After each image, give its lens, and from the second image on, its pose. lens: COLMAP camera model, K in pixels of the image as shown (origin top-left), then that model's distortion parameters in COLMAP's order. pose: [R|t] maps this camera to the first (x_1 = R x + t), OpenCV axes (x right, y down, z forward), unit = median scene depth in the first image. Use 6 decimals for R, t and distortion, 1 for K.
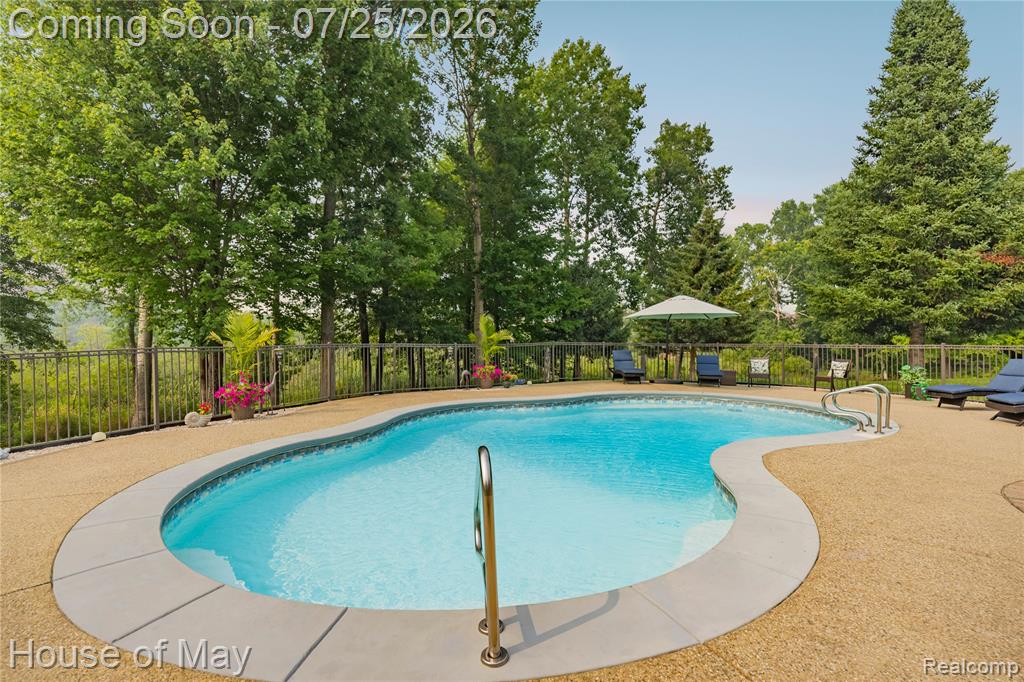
lens RADIAL K [[475.1, 0, 511.8], [0, 475.1, 340.6], [0, 0, 1]] dist [0.004585, 0.000747]
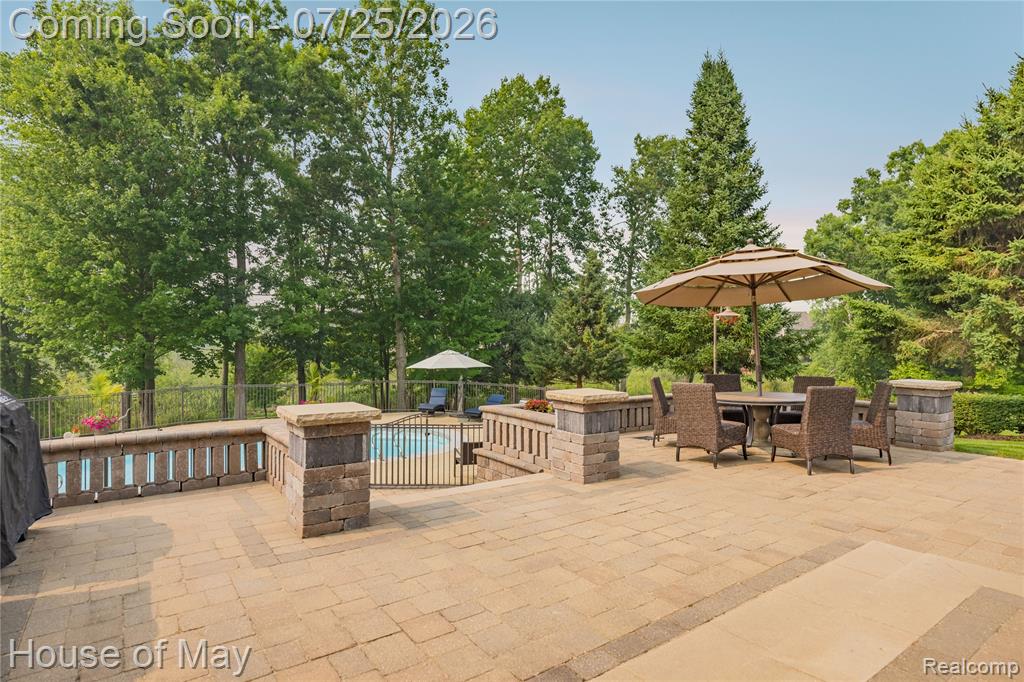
lens RADIAL K [[560.4, 0, 503.2], [0, 560.4, 331.8], [0, 0, 1]] dist [0.003540, -0.001898]
pose [[0.973418, -0.004483, -0.228994, 0.484296], [-0.000052, 0.999804, -0.019791, -0.066208], [0.229038, 0.019277, 0.973227, -0.233521]]
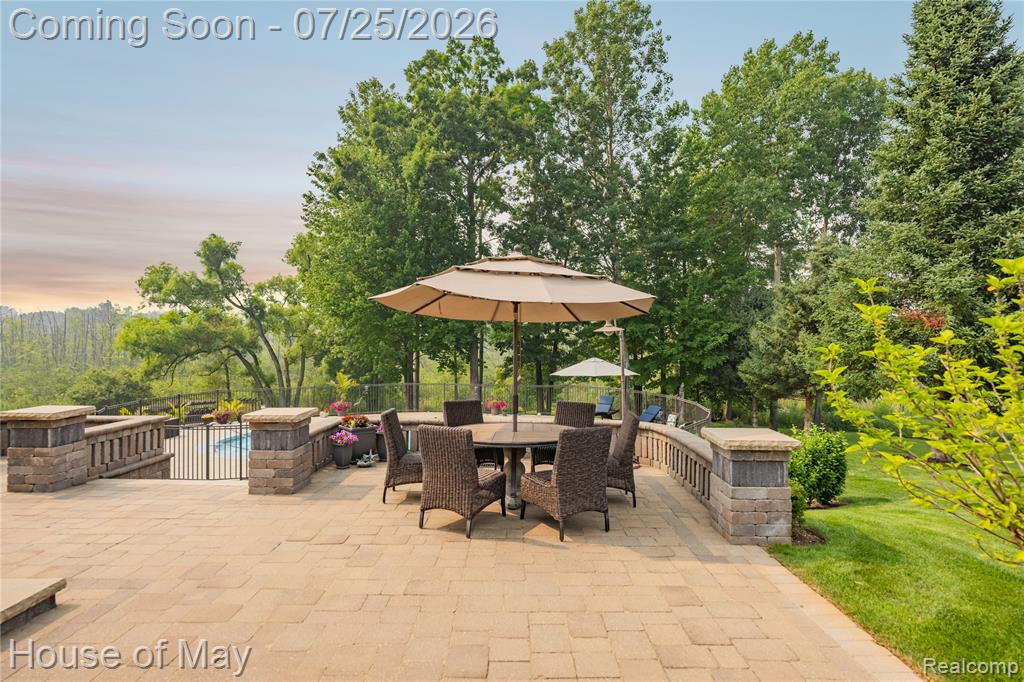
lens RADIAL K [[543.7, 0, 502.8], [0, 543.7, 336.3], [0, 0, 1]] dist [0.004881, -0.002835]
pose [[0.653878, -0.007035, -0.756567, 0.744422], [-0.002086, 0.999936, -0.011101, -0.078557], [0.756597, 0.008837, 0.653822, -0.066173]]
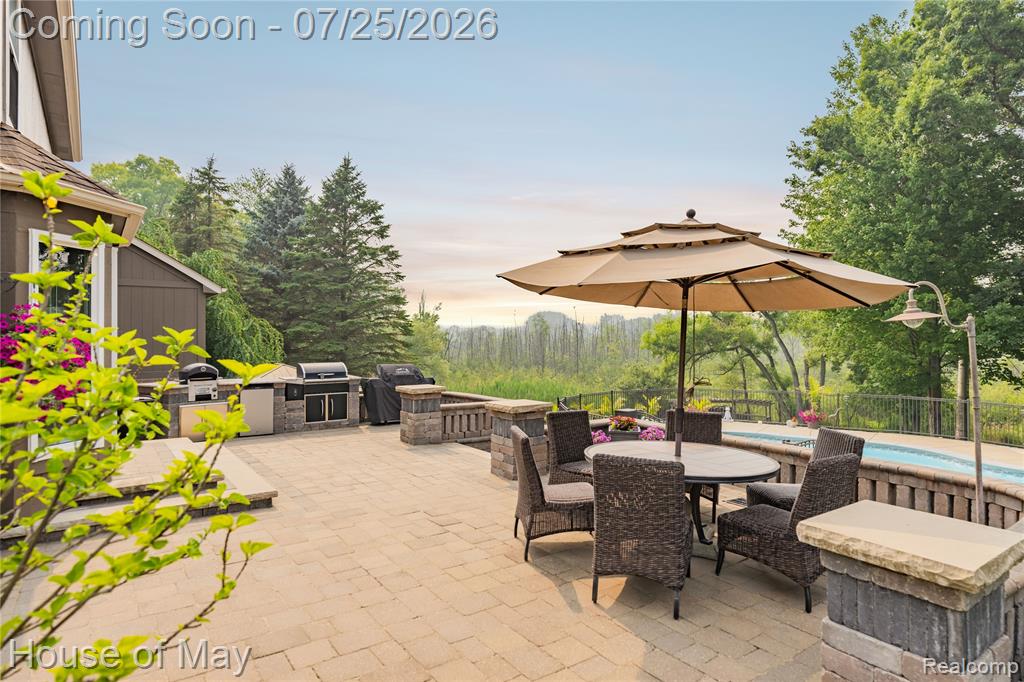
lens RADIAL K [[560.4, 0, 511.3], [0, 560.4, 331.1], [0, 0, 1]] dist [0.003540, -0.001898]
pose [[-0.223641, -0.018616, -0.974494, 0.764268], [-0.004221, 0.999827, -0.018131, -0.077172], [0.974663, 0.000059, -0.223680, 0.099616]]
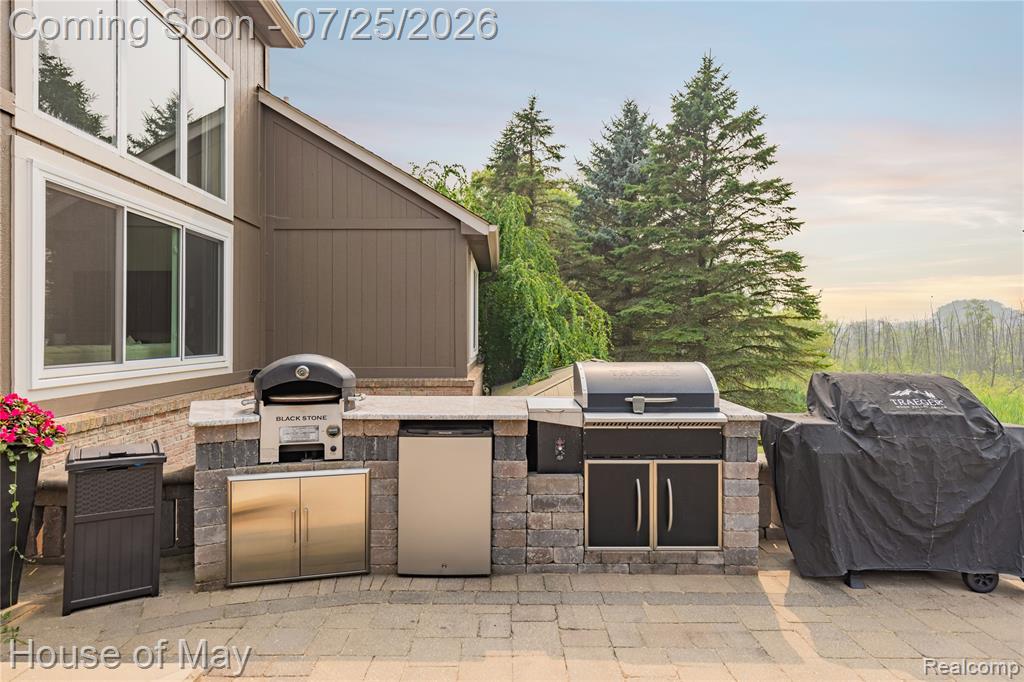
lens RADIAL K [[560.4, 0, 516.4], [0, 560.4, 338.1], [0, 0, 1]] dist [0.003540, -0.001898]
pose [[-0.741385, -0.002977, -0.671074, 0.471649], [-0.008459, 0.999952, 0.004910, -0.065677], [0.671027, 0.009317, -0.741374, -0.067751]]
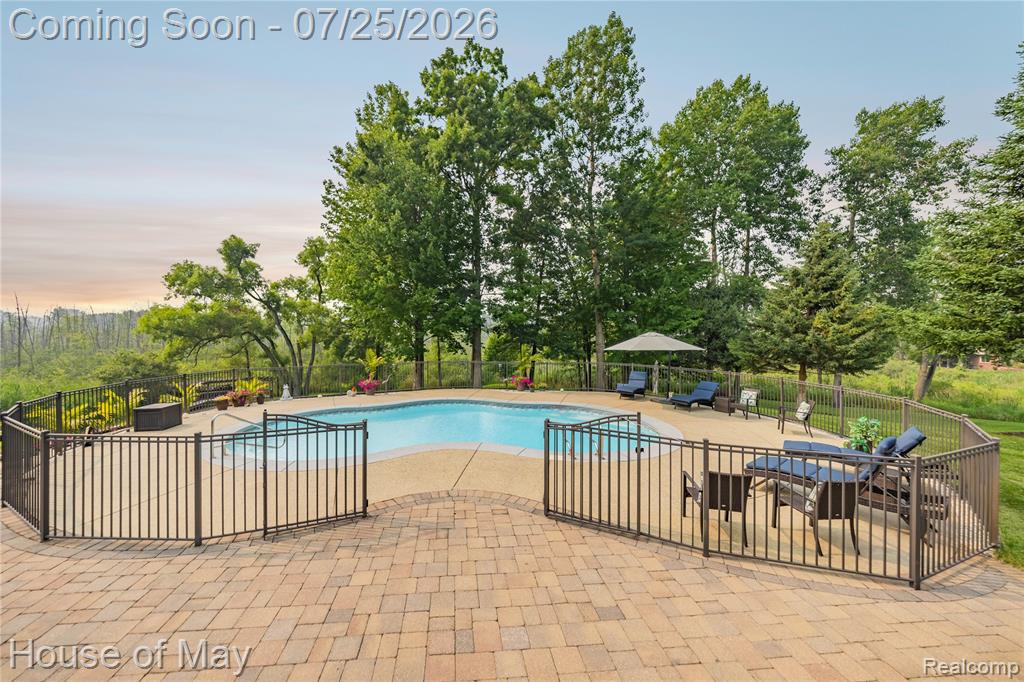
lens RADIAL K [[352.4, 0, 477.6], [0, 352.4, 337.5], [0, 0, 1]] dist [-0.002534, -0.000781]
pose [[0.731610, 0.001915, -0.681721, 0.372827], [-0.004309, 0.999989, -0.001816, -0.045140], [0.681710, 0.004266, 0.731610, 0.031820]]
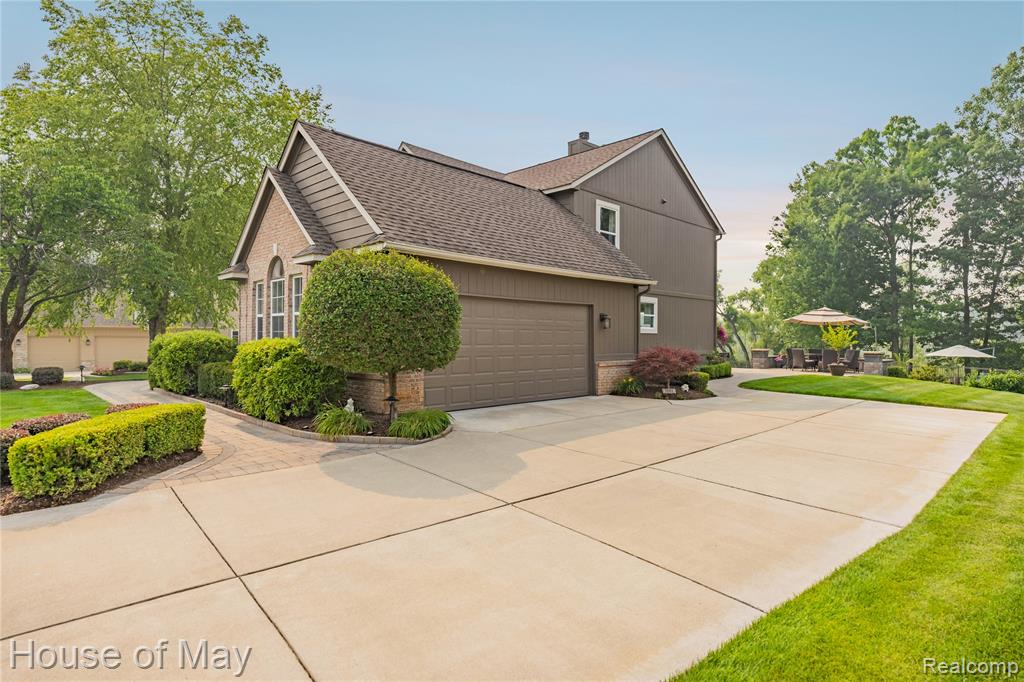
lens RADIAL K [[560.4, 0, 511.1], [0, 560.4, 332.7], [0, 0, 1]] dist [0.003540, -0.001898]
pose [[-0.064559, -0.015634, -0.997791, 1.618091], [-0.011542, 0.999822, -0.014919, -0.049324], [0.997847, 0.010553, -0.064728, -0.394812]]
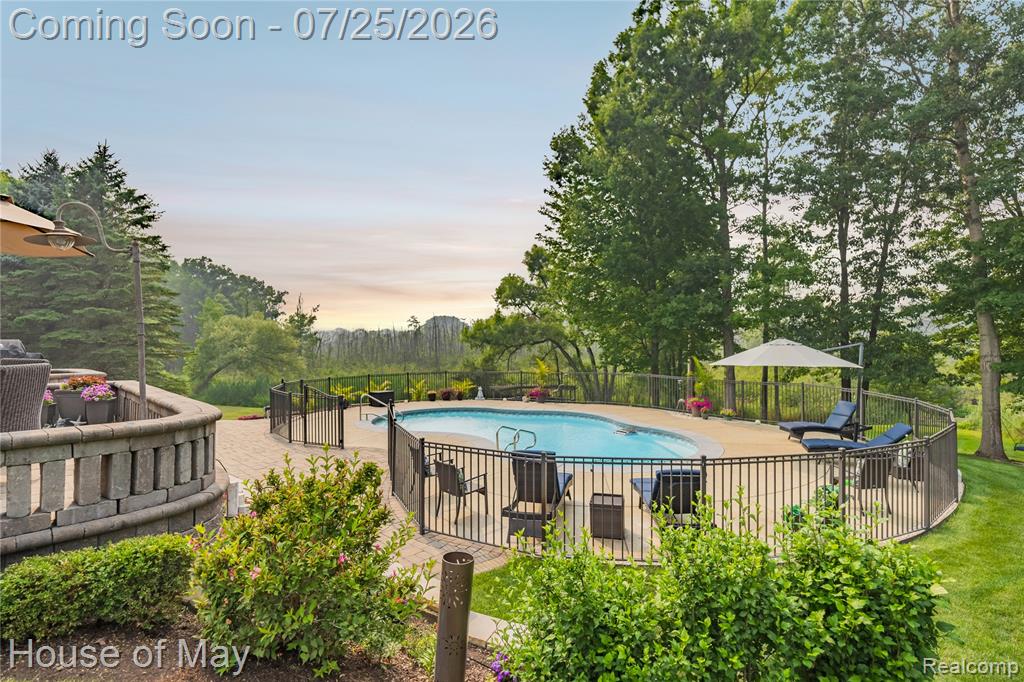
lens RADIAL K [[500.2, 0, 512.6], [0, 500.2, 344.9], [0, 0, 1]] dist [-0.002782, -0.000633]
pose [[-0.033971, 0.003541, -0.999417, 0.709977], [0.004792, 0.999983, 0.003380, -0.050493], [0.999411, -0.004674, -0.033988, 0.344593]]
